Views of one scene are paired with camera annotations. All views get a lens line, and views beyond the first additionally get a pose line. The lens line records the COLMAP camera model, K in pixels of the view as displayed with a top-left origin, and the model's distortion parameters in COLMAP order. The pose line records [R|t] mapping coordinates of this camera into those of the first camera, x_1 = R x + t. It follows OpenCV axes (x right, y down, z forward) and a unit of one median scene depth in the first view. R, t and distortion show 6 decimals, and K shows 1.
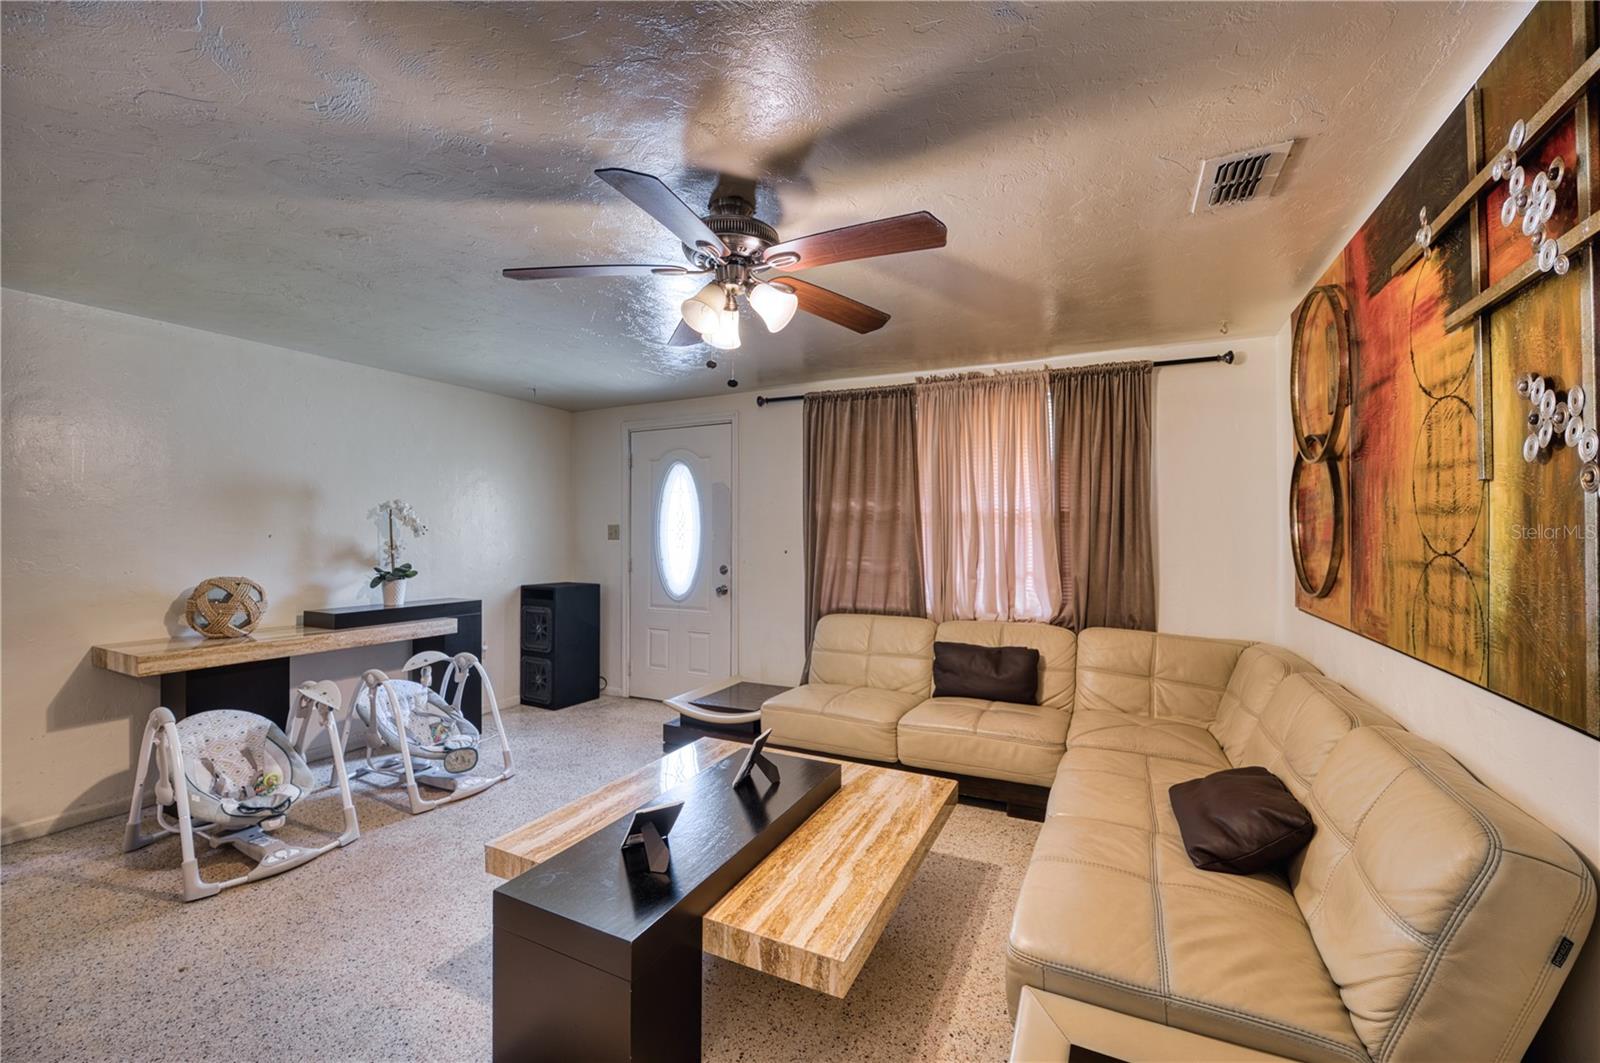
lens RADIAL K [[644.9, 0, 807.4], [0, 644.9, 536.8], [0, 0, 1]] dist [-0.007916, -0.000190]
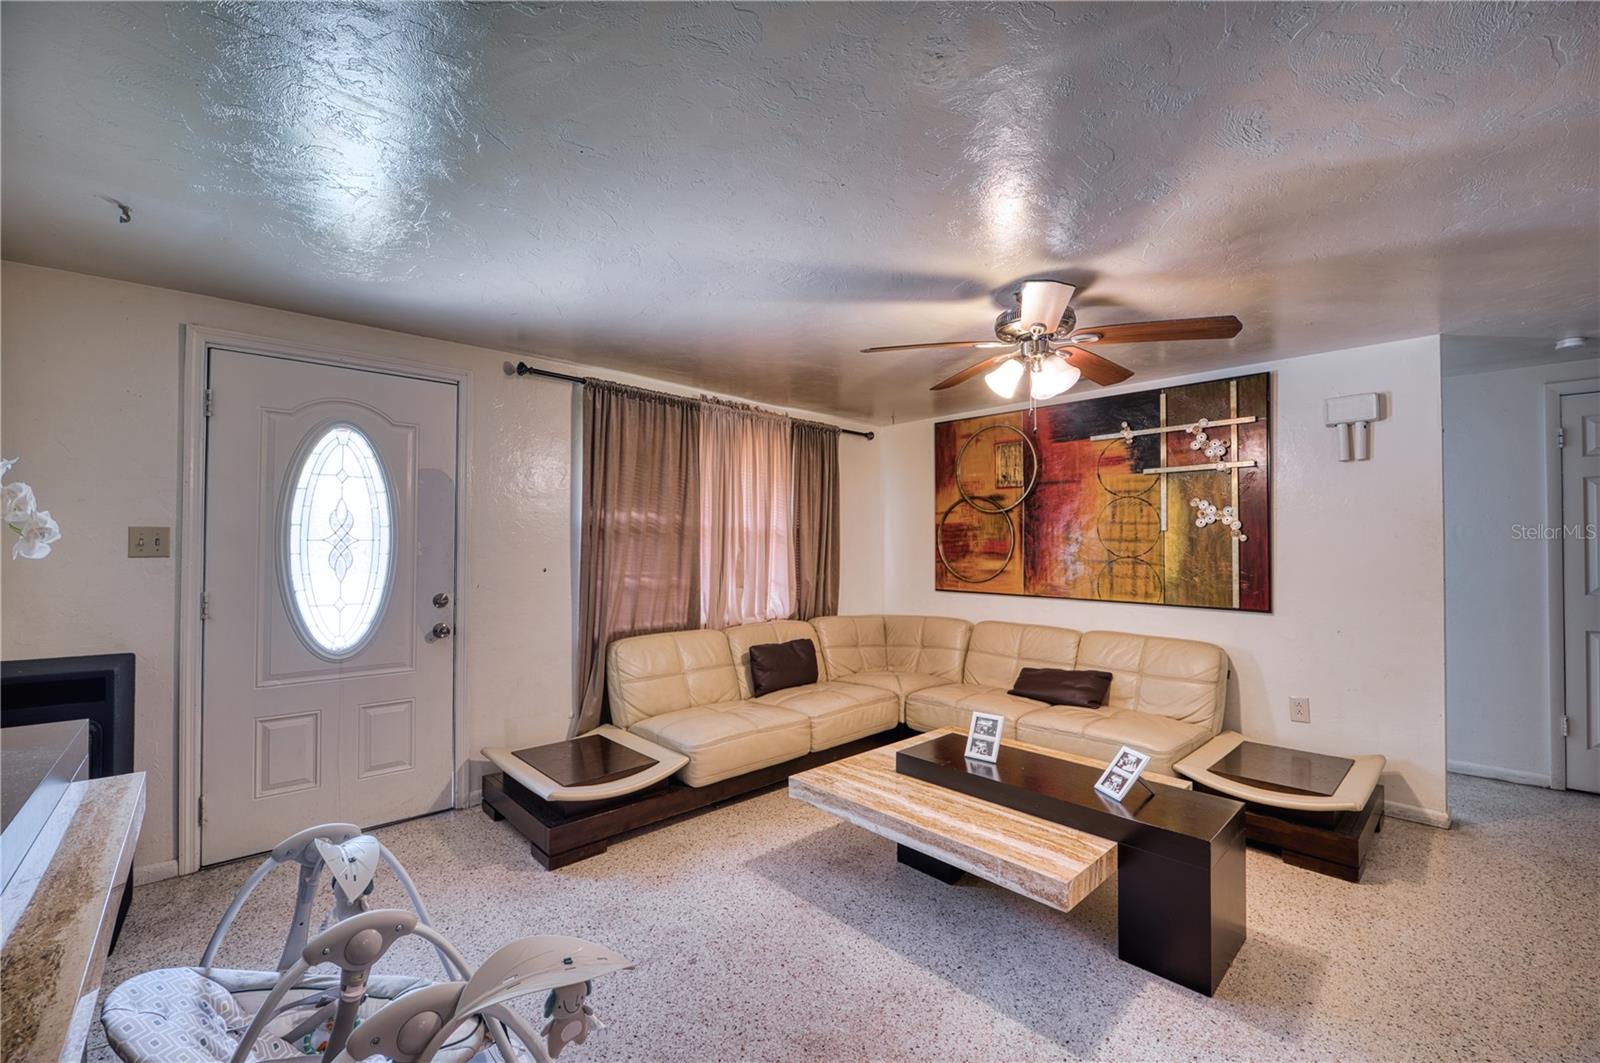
lens RADIAL K [[644.9, 0, 807.4], [0, 644.9, 536.8], [0, 0, 1]] dist [-0.007916, -0.000190]
pose [[0.364059, 0.015831, 0.931241, -0.727648], [-0.000277, 0.999857, -0.016889, -0.004164], [-0.931376, 0.005891, 0.364011, 0.476479]]
